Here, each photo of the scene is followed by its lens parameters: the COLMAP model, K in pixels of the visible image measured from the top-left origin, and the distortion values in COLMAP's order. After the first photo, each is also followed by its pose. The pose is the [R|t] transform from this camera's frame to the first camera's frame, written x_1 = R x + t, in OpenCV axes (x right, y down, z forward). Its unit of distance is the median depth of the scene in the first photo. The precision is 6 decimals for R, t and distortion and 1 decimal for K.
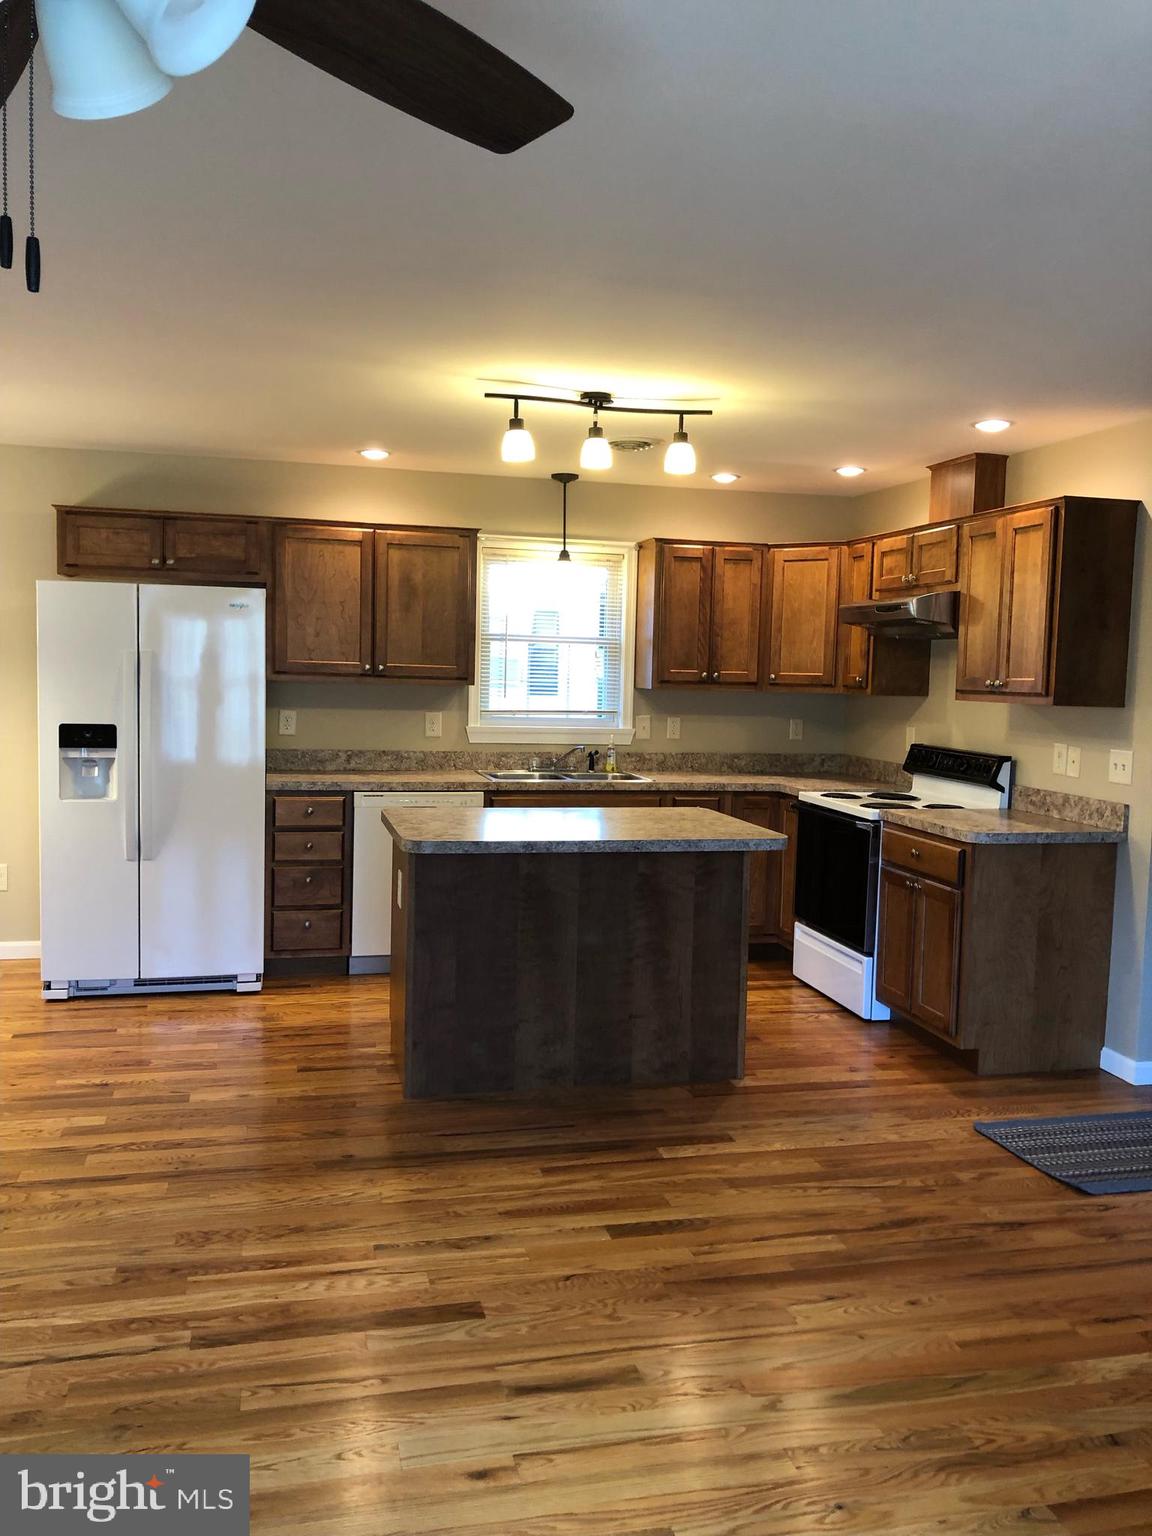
lens RADIAL K [[1241.7, 0, 576.0], [0, 1241.7, 768.0], [0, 0, 1]] dist [0.078418, -0.183020]
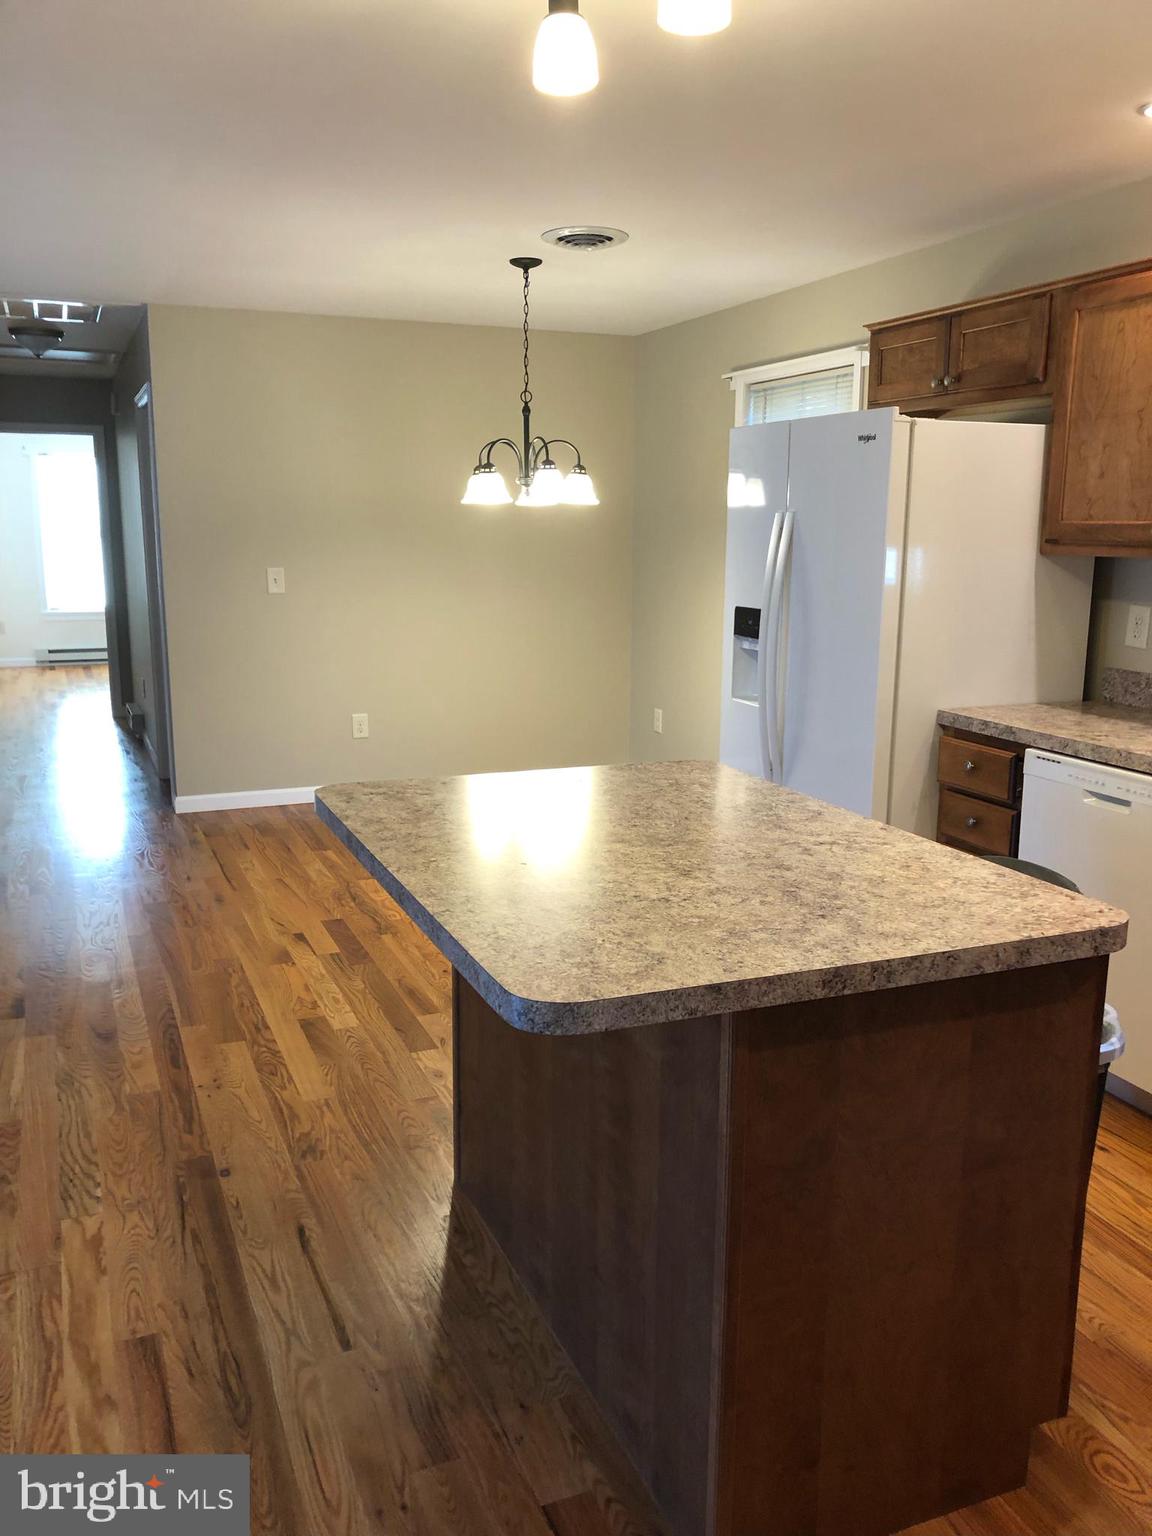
lens RADIAL K [[1241.7, 0, 576.0], [0, 1241.7, 768.0], [0, 0, 1]] dist [0.078418, -0.183020]
pose [[0.150132, 0.168045, -0.974280, 0.386071], [-0.080958, 0.984229, 0.157286, -0.049490], [0.985346, 0.055262, 0.161369, 0.752979]]
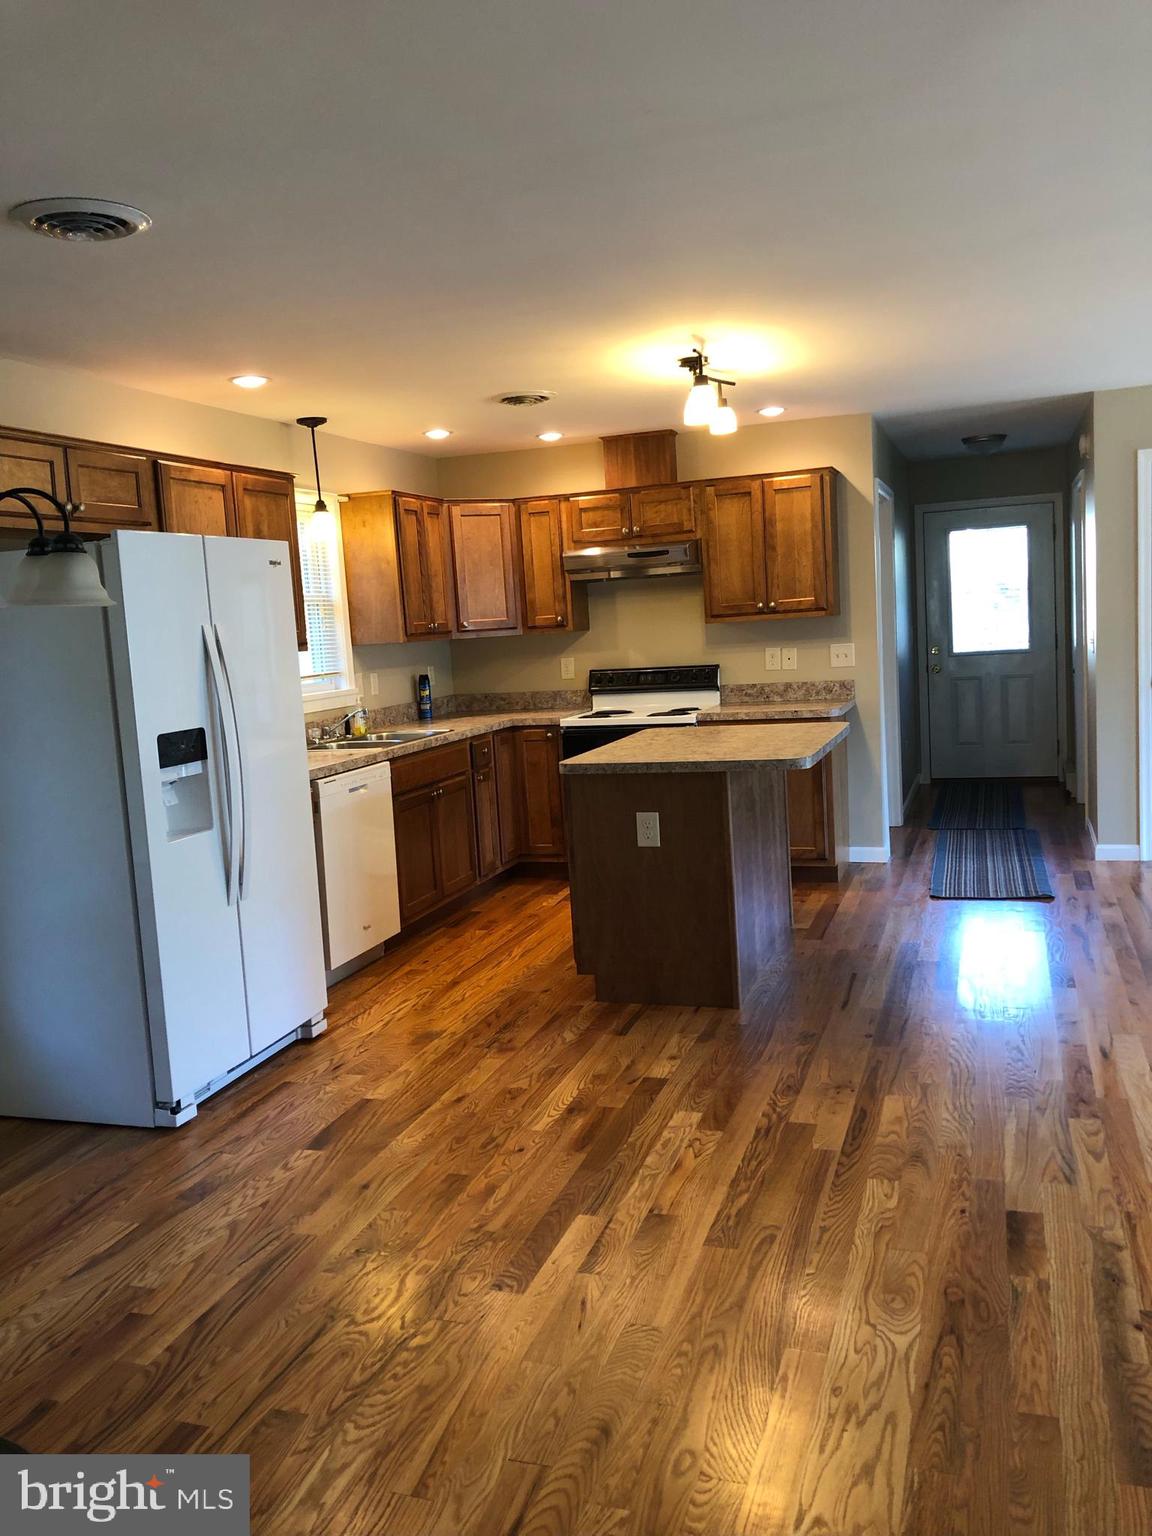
lens RADIAL K [[1241.7, 0, 576.0], [0, 1241.7, 768.0], [0, 0, 1]] dist [0.078418, -0.183020]
pose [[0.538259, -0.159798, 0.827492, -0.851236], [0.141909, 0.985025, 0.097912, -0.051708], [-0.830746, 0.064726, 0.552875, 0.408321]]
